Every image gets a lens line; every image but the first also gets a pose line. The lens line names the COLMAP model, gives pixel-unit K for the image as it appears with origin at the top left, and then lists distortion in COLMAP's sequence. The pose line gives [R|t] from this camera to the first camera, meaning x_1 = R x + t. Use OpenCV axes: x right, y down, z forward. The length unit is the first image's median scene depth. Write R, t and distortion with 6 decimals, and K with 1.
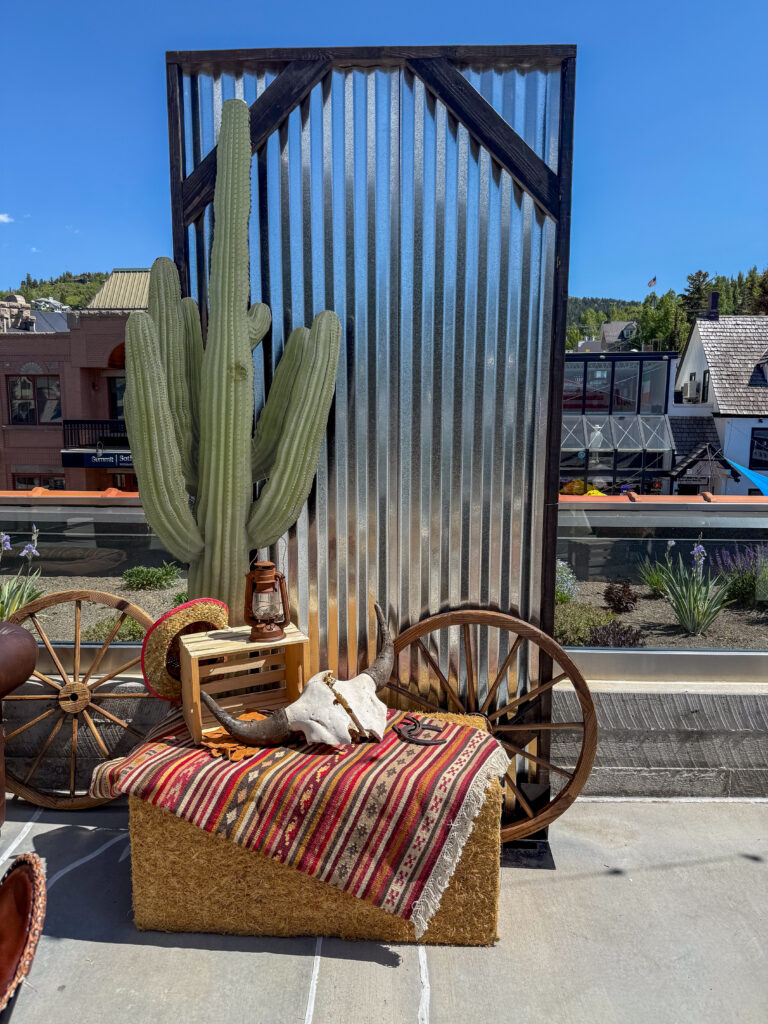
lens RADIAL K [[722.4, 0, 382.3], [0, 722.4, 512.4], [0, 0, 1]] dist [0.043361, -0.063138]
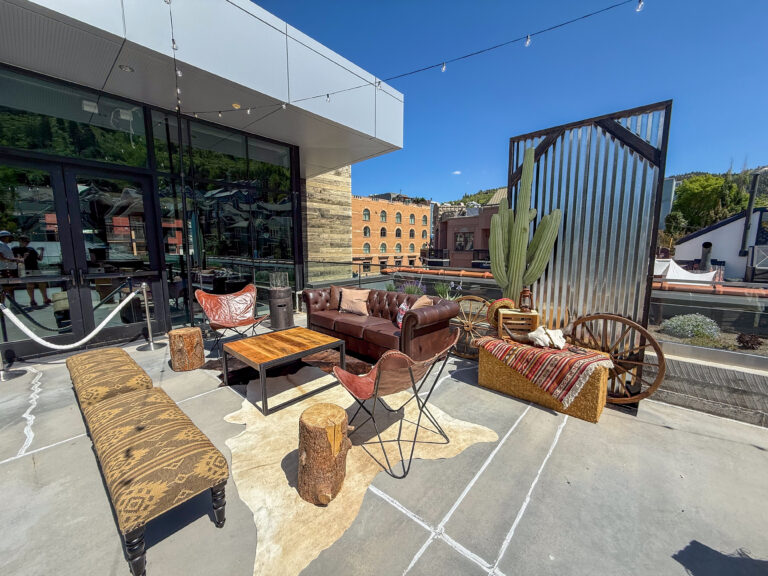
lens RADIAL K [[305.4, 0, 382.5], [0, 305.4, 287.8], [0, 0, 1]] dist [-0.005434, -0.000195]
pose [[0.765279, 0.078078, -0.638946, 0.209281], [-0.080145, 0.996450, 0.025773, 0.078131], [0.638690, 0.031484, 0.768820, -0.449210]]
